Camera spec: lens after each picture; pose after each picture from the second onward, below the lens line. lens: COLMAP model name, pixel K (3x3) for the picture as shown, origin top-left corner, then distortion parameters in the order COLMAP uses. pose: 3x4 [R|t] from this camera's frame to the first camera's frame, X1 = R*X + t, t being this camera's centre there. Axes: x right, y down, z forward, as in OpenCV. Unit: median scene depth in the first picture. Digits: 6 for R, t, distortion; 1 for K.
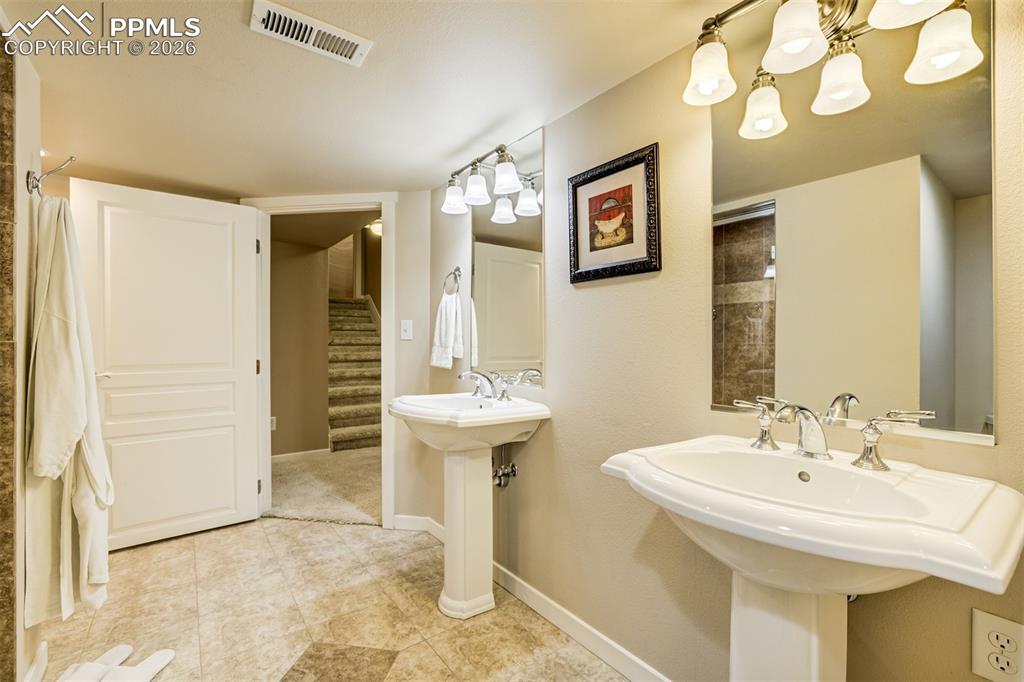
lens RADIAL K [[435.5, 0, 511.3], [0, 435.5, 339.5], [0, 0, 1]] dist [-0.040823, 0.012094]
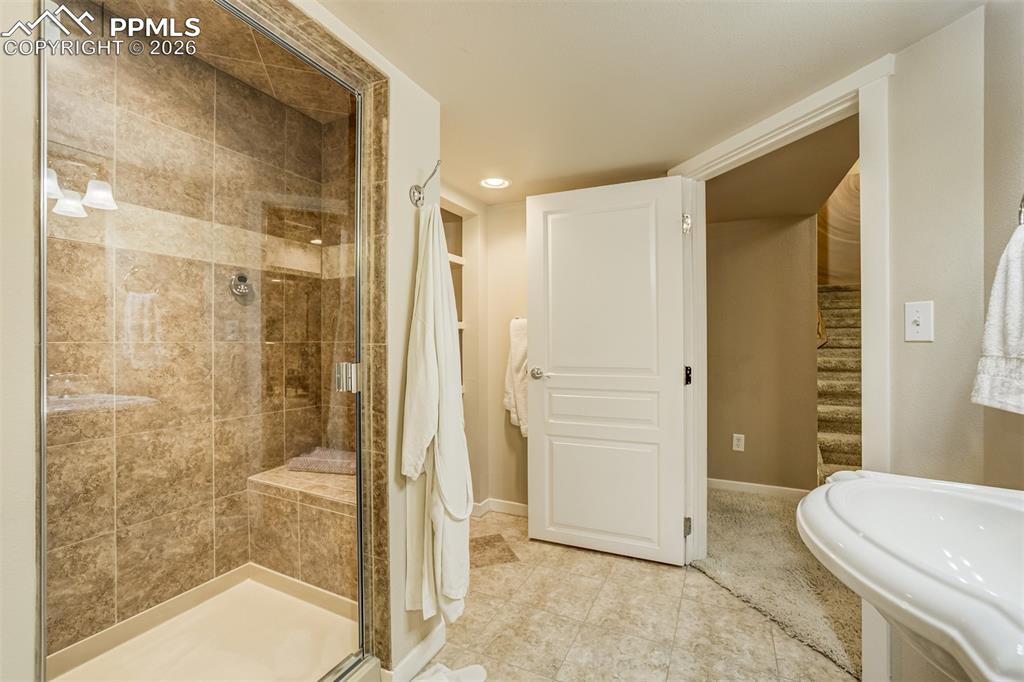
lens RADIAL K [[435.5, 0, 521.1], [0, 435.5, 337.4], [0, 0, 1]] dist [-0.040823, 0.012094]
pose [[0.454045, -0.006060, -0.890958, -0.019697], [0.003661, 0.999981, -0.004935, -0.002850], [0.890971, -0.001021, 0.454059, 0.391656]]
